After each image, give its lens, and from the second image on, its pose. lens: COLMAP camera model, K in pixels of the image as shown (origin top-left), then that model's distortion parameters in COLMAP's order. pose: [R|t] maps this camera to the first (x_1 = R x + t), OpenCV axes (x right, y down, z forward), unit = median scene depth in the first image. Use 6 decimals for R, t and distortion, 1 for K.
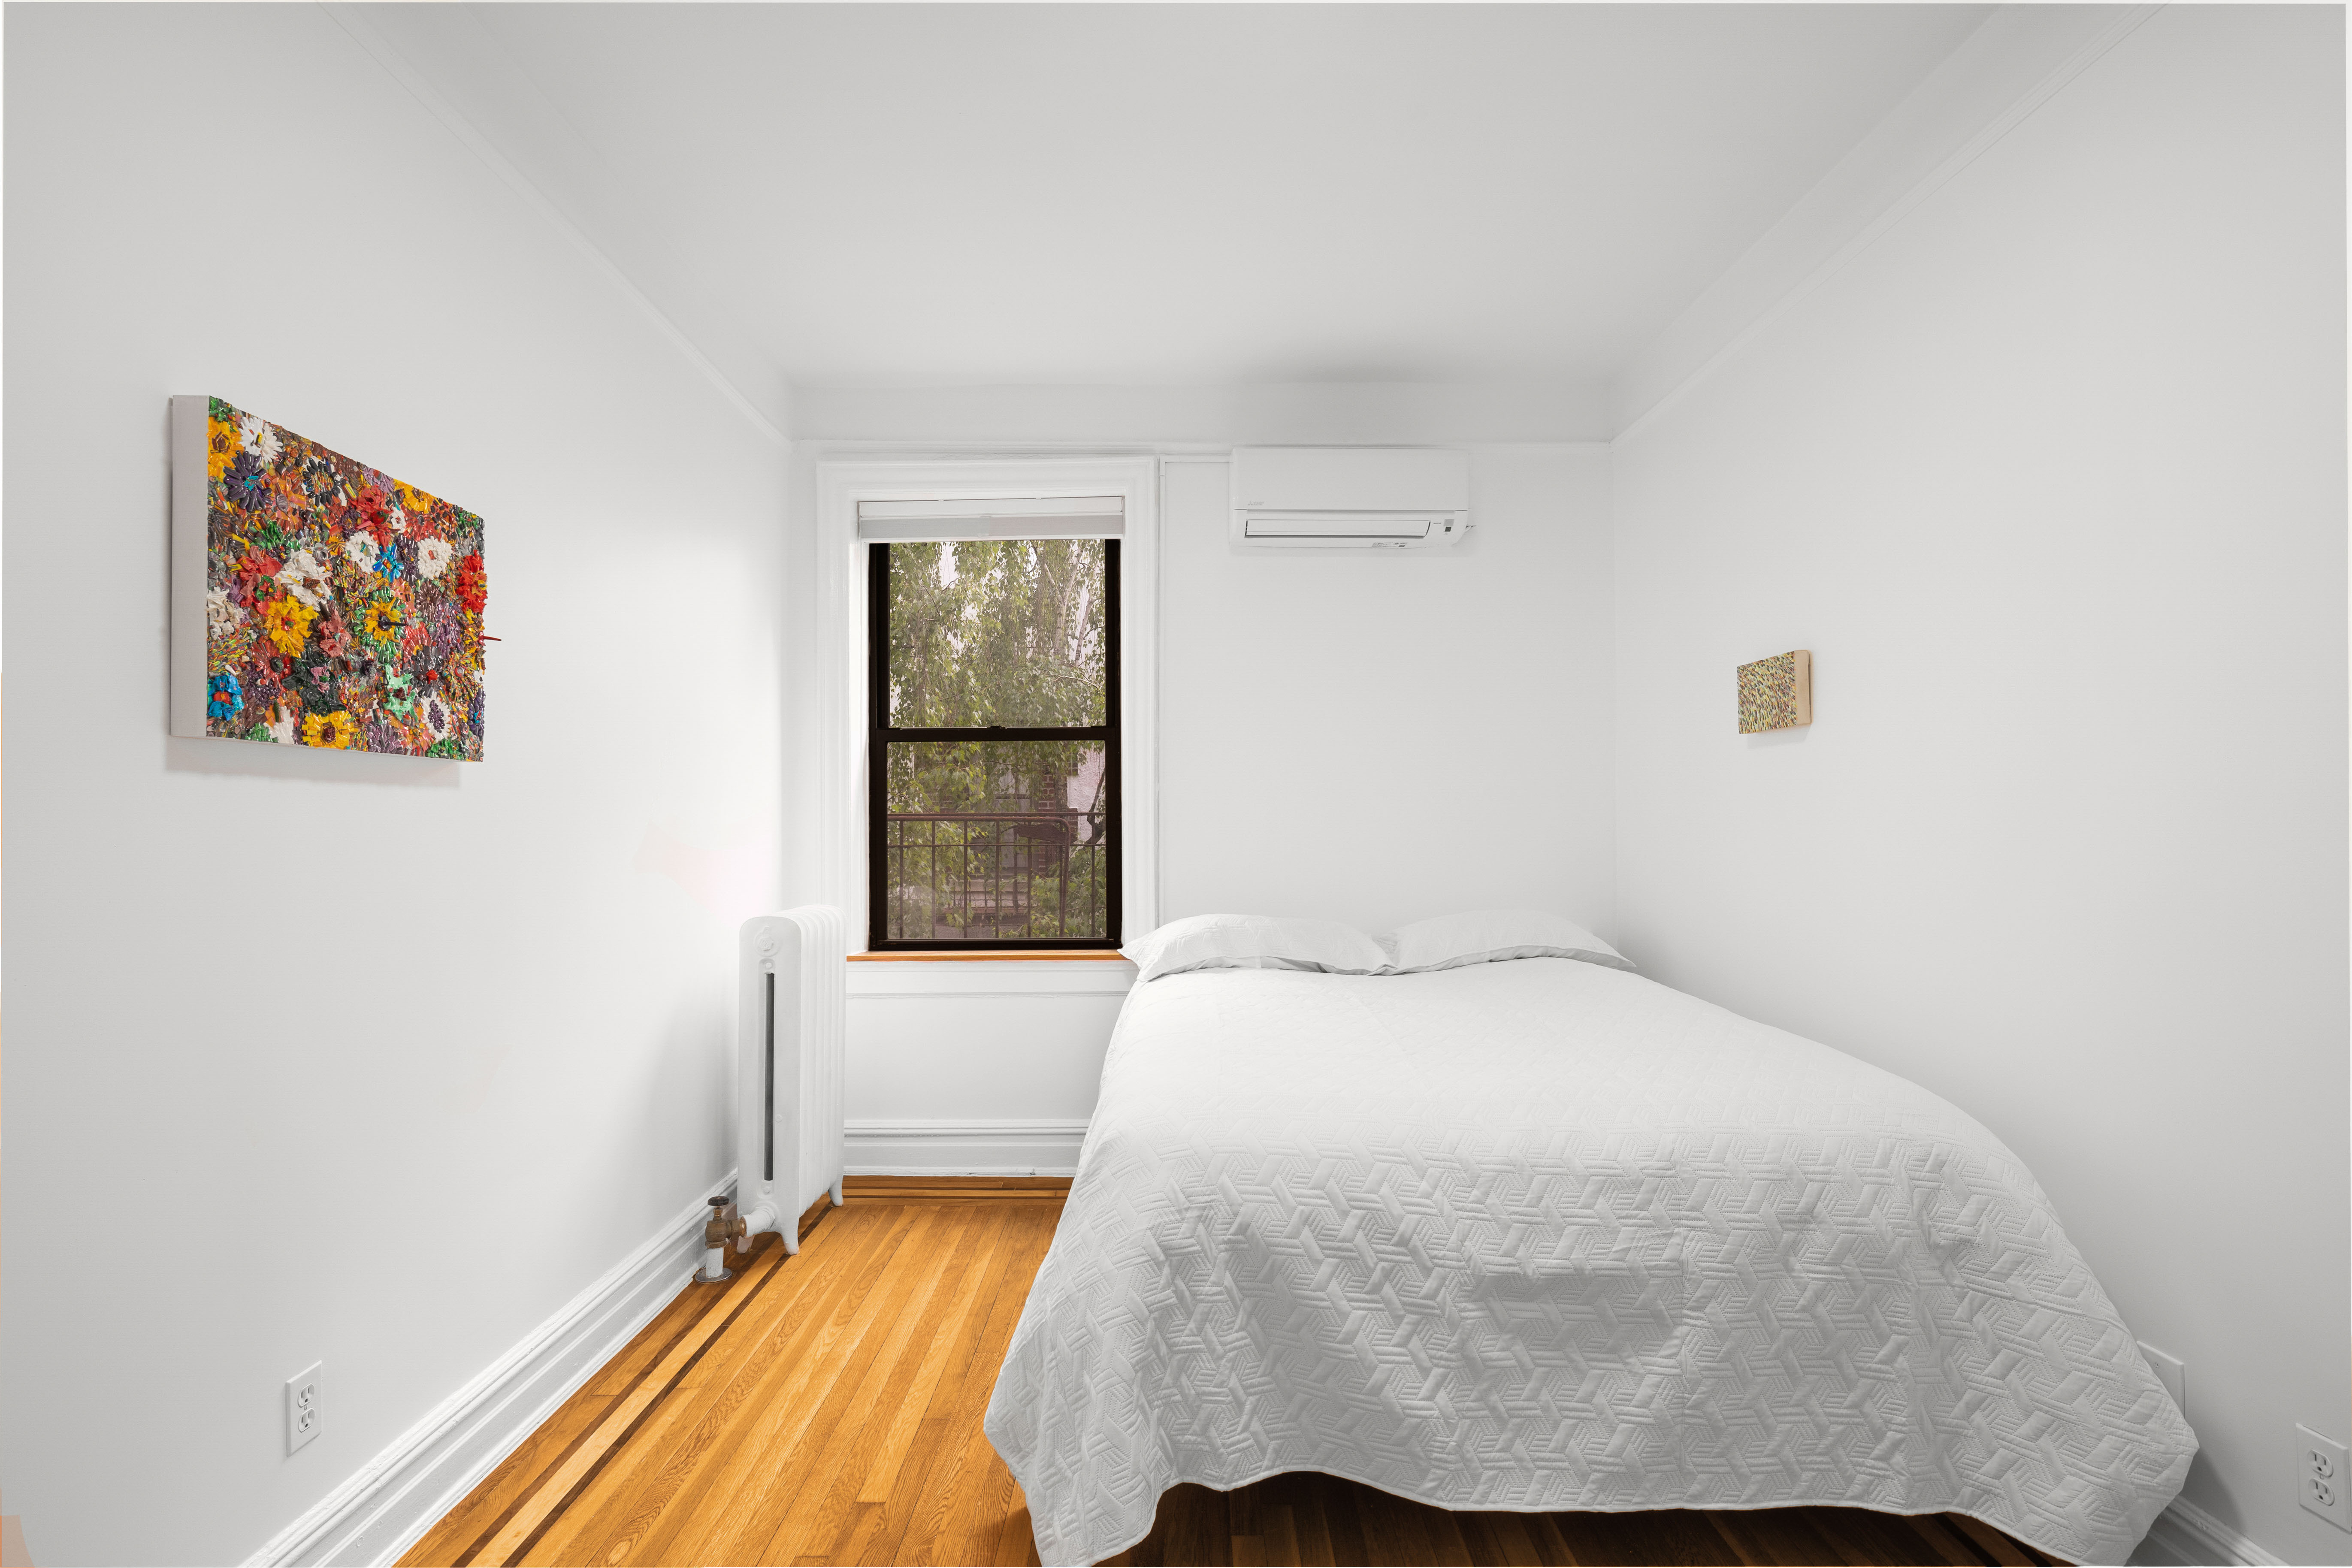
lens RADIAL K [[1123.7, 0, 1167.6], [0, 1123.7, 817.2], [0, 0, 1]] dist [0.001676, -0.003827]
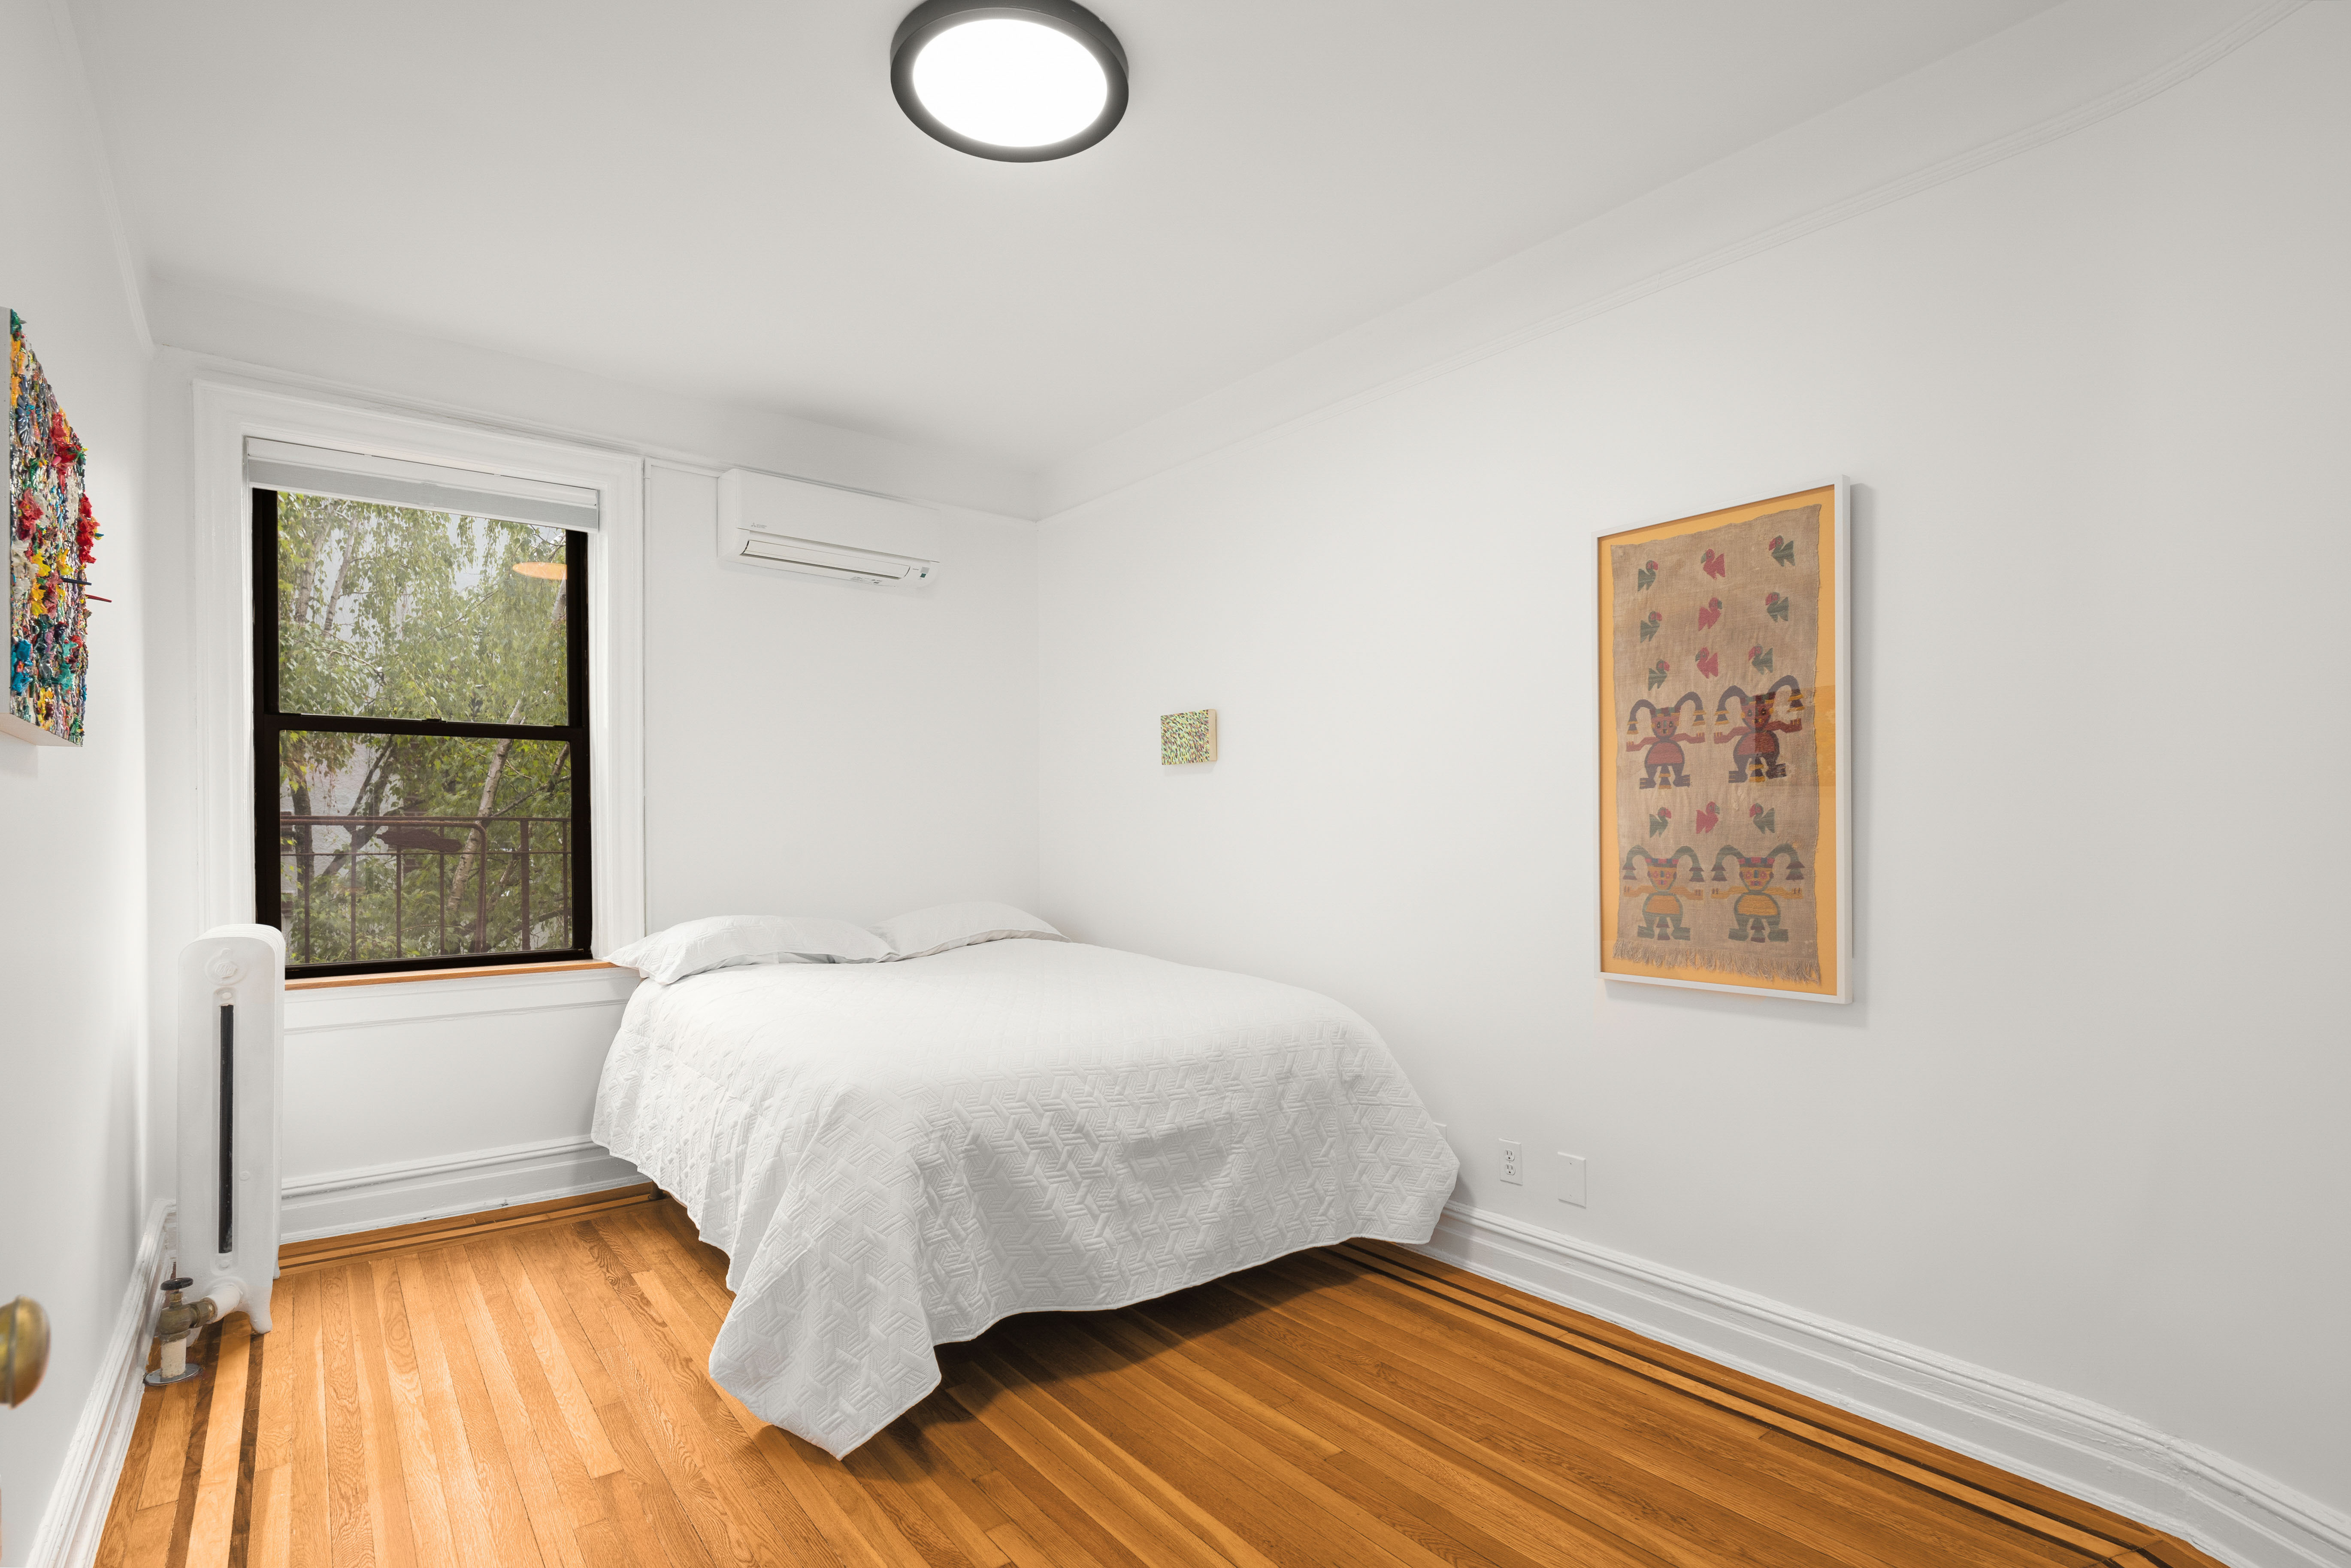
lens RADIAL K [[1133.9, 0, 1176.1], [0, 1133.9, 836.2], [0, 0, 1]] dist [-0.000671, -0.001396]
pose [[0.785664, 0.000550, 0.618653, -0.554962], [-0.005236, 0.999970, 0.005761, 0.007830], [-0.618631, -0.007765, 0.785643, -0.166516]]
